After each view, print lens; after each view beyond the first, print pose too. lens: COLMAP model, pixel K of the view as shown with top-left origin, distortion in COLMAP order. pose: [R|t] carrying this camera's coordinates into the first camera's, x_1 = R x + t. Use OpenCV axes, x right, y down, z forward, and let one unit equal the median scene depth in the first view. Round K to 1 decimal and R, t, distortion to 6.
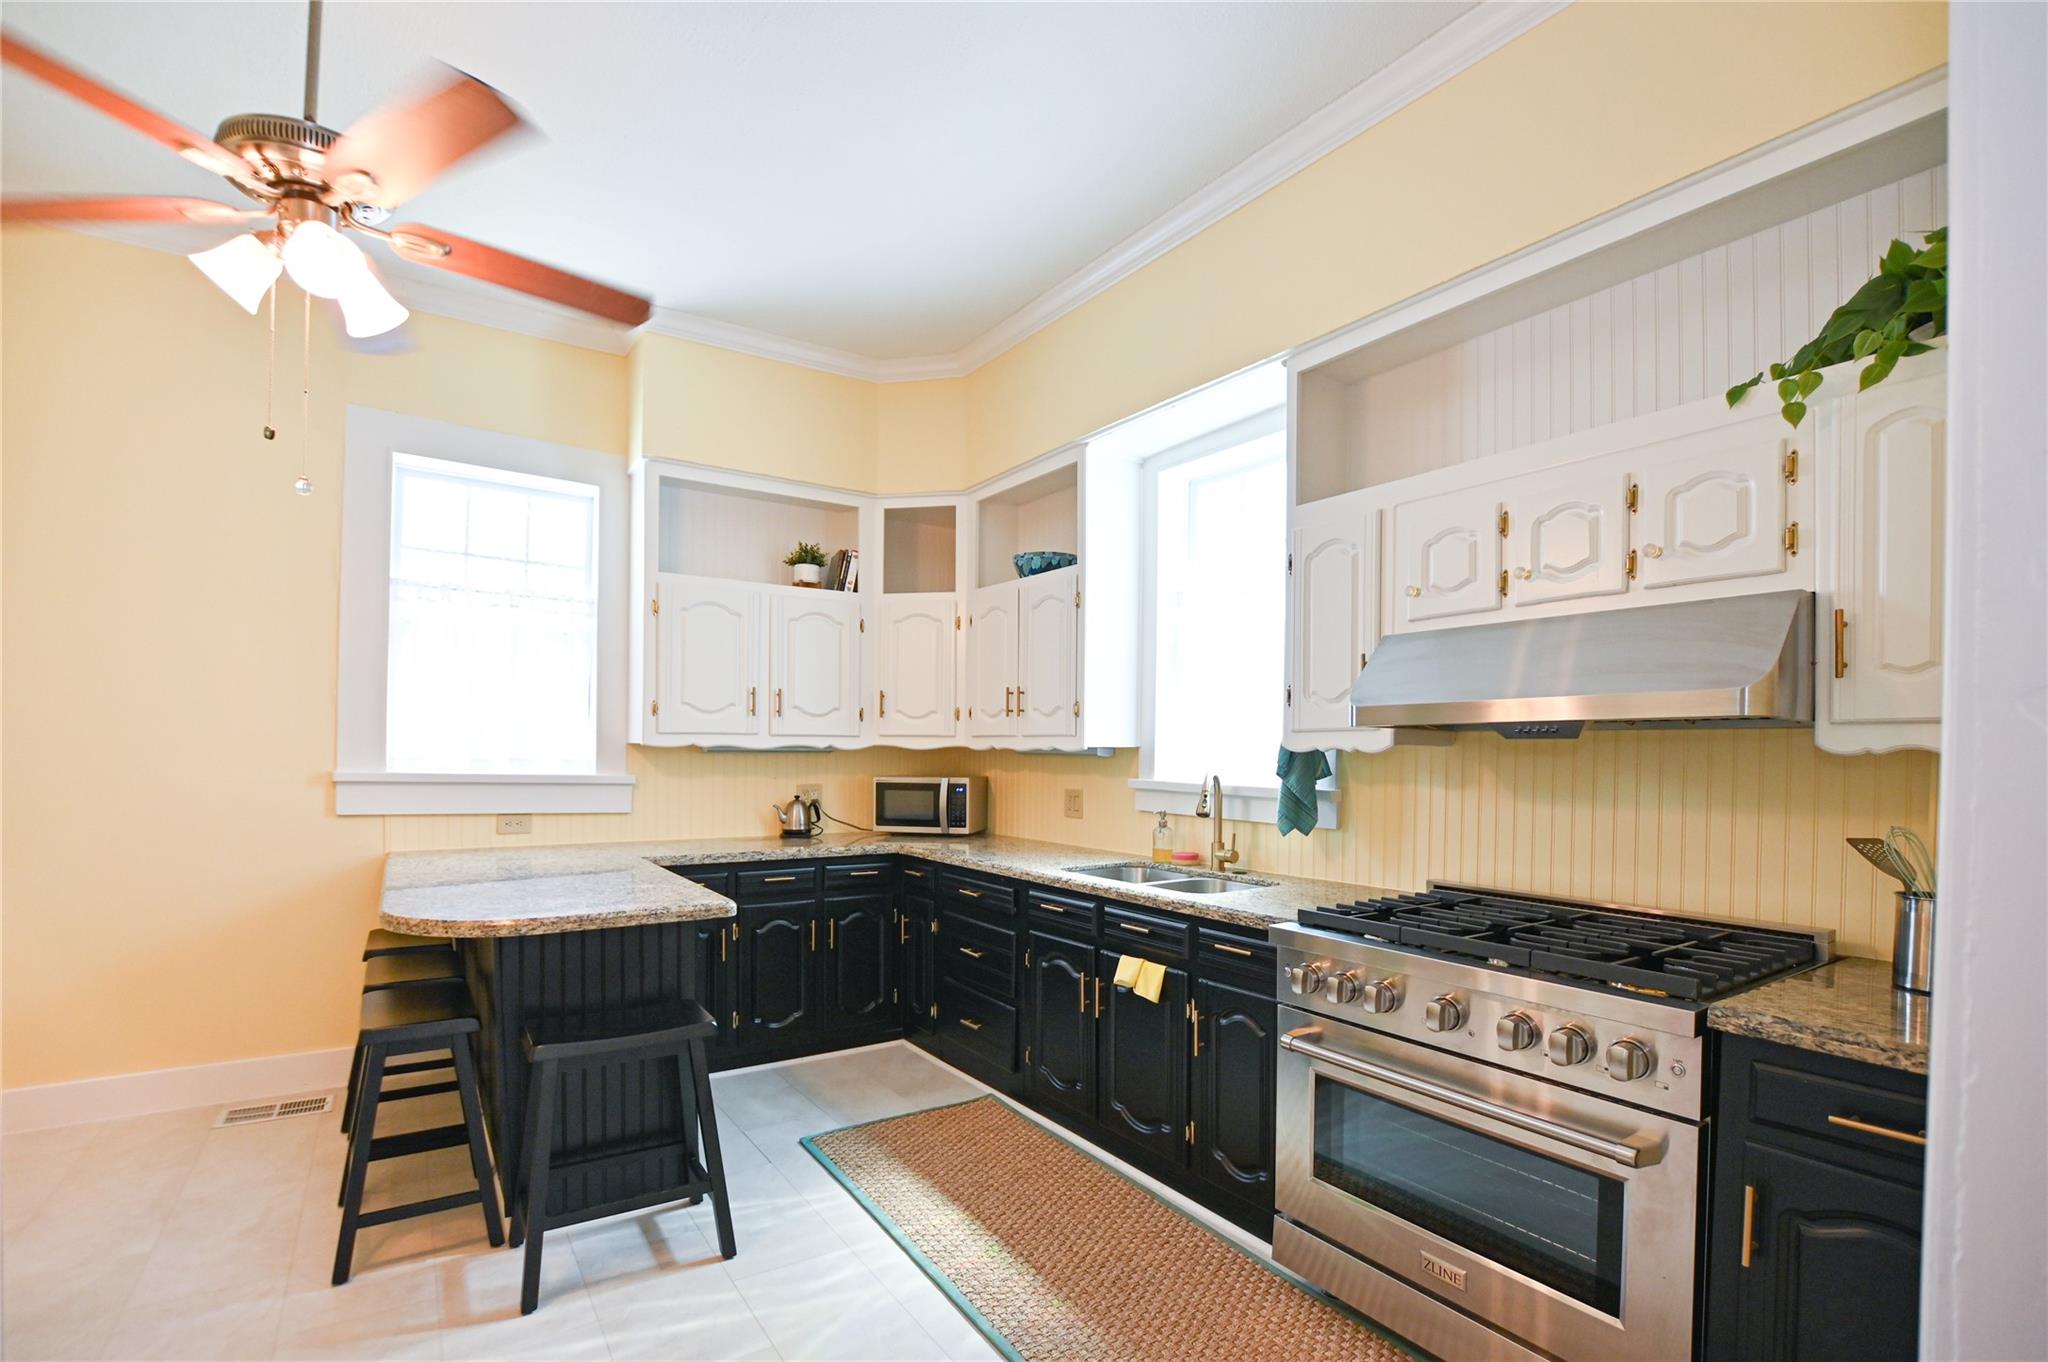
lens RADIAL K [[932.5, 0, 1025.0], [0, 932.5, 751.5], [0, 0, 1]] dist [-0.030547, 0.000072]
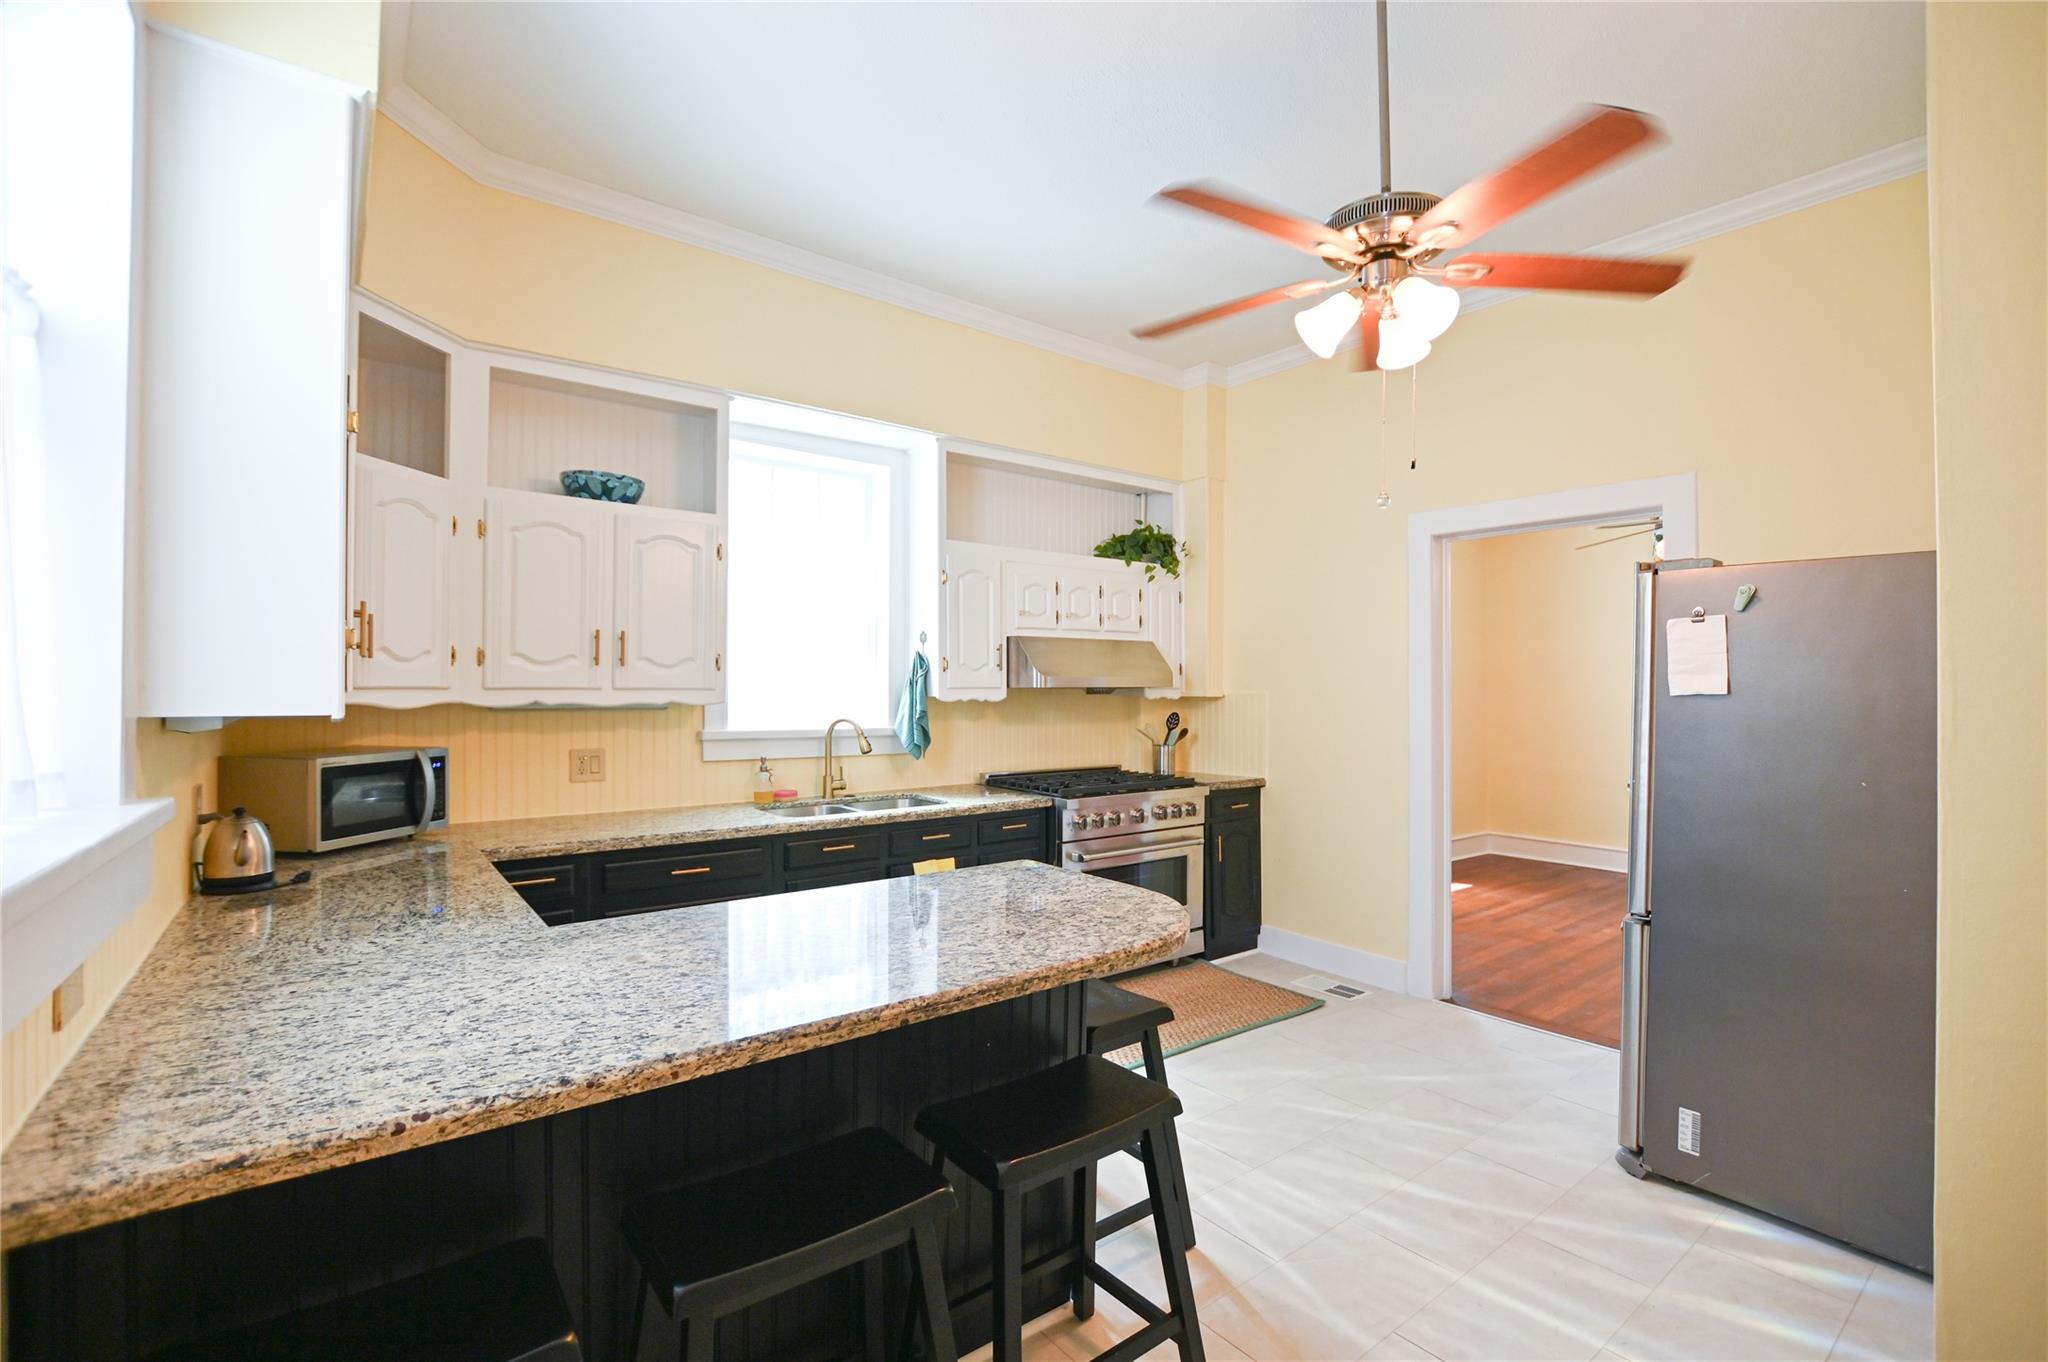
lens RADIAL K [[916.4, 0, 1037.9], [0, 916.4, 685.3], [0, 0, 1]] dist [-0.029898, 0.000539]
pose [[-0.067278, -0.006035, 0.997716, -0.970785], [-0.001310, 0.999981, 0.005960, -0.028757], [-0.997733, -0.000906, -0.067285, 0.763028]]
